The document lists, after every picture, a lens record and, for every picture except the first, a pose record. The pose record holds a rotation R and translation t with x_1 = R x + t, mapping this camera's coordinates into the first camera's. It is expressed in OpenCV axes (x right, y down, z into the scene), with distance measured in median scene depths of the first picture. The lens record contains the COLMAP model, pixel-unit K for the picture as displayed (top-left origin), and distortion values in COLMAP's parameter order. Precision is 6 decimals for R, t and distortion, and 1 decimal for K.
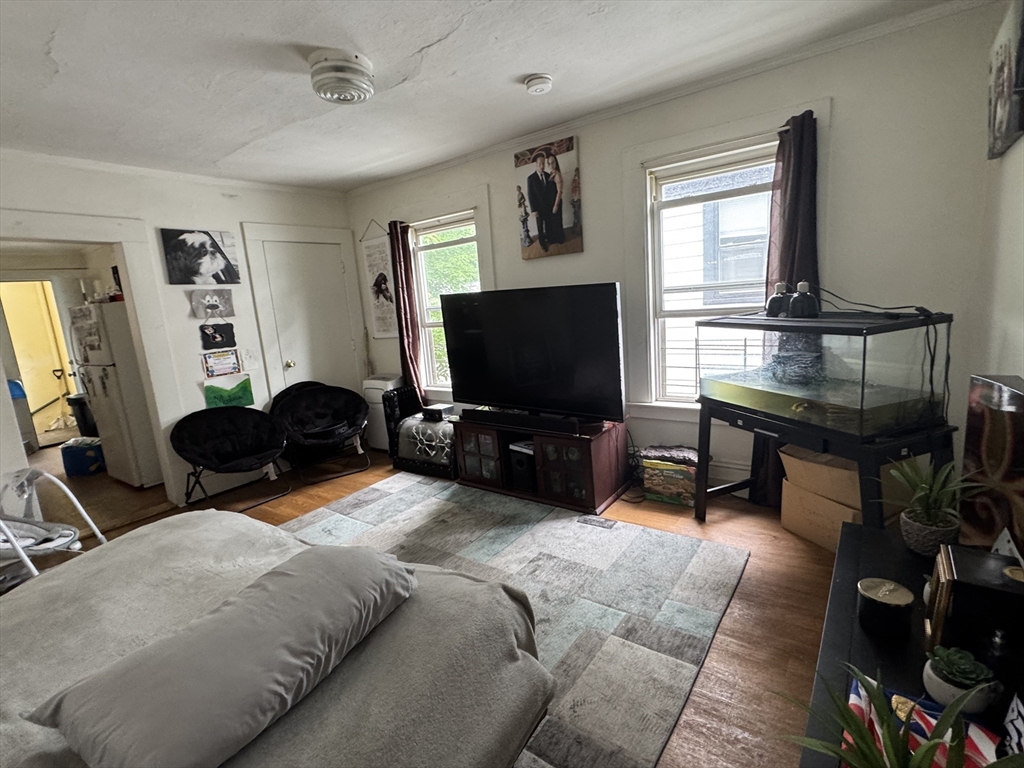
lens RADIAL K [[484.7, 0, 510.1], [0, 484.7, 382.3], [0, 0, 1]] dist [0.004036, 0.000497]
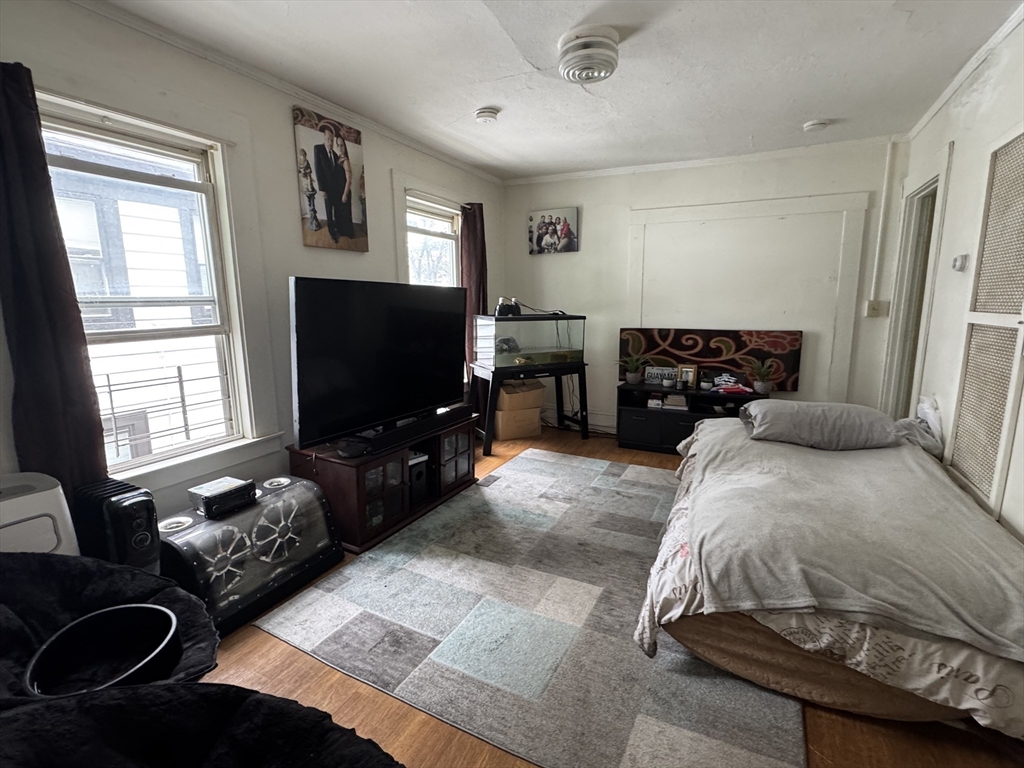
lens RADIAL K [[484.7, 0, 511.0], [0, 484.7, 382.7], [0, 0, 1]] dist [0.004036, 0.000497]
pose [[-0.153419, -0.088801, 0.984163, -0.862765], [0.195606, 0.973517, 0.118333, -0.073831], [-0.968608, 0.210663, -0.131986, 0.897724]]
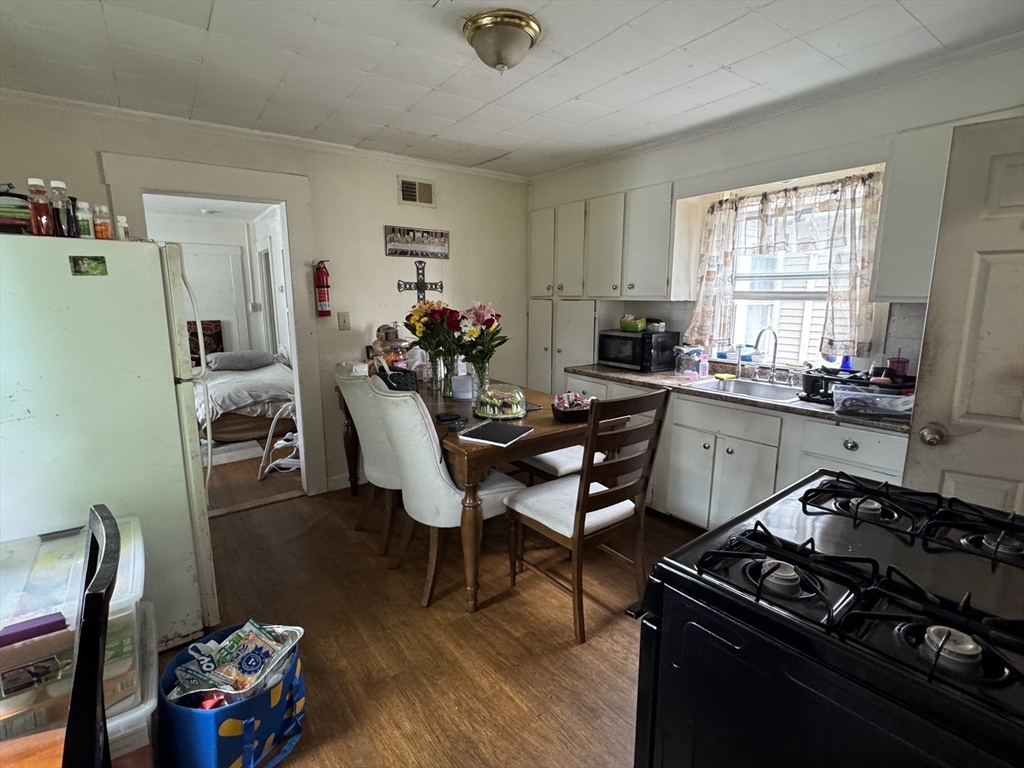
lens RADIAL K [[484.7, 0, 512.4], [0, 484.7, 378.9], [0, 0, 1]] dist [0.004036, 0.000497]
pose [[-0.952545, 0.024201, 0.303434, -1.982058], [0.123499, 0.941831, 0.312574, -0.226337], [-0.278218, 0.335215, -0.900125, 1.995037]]
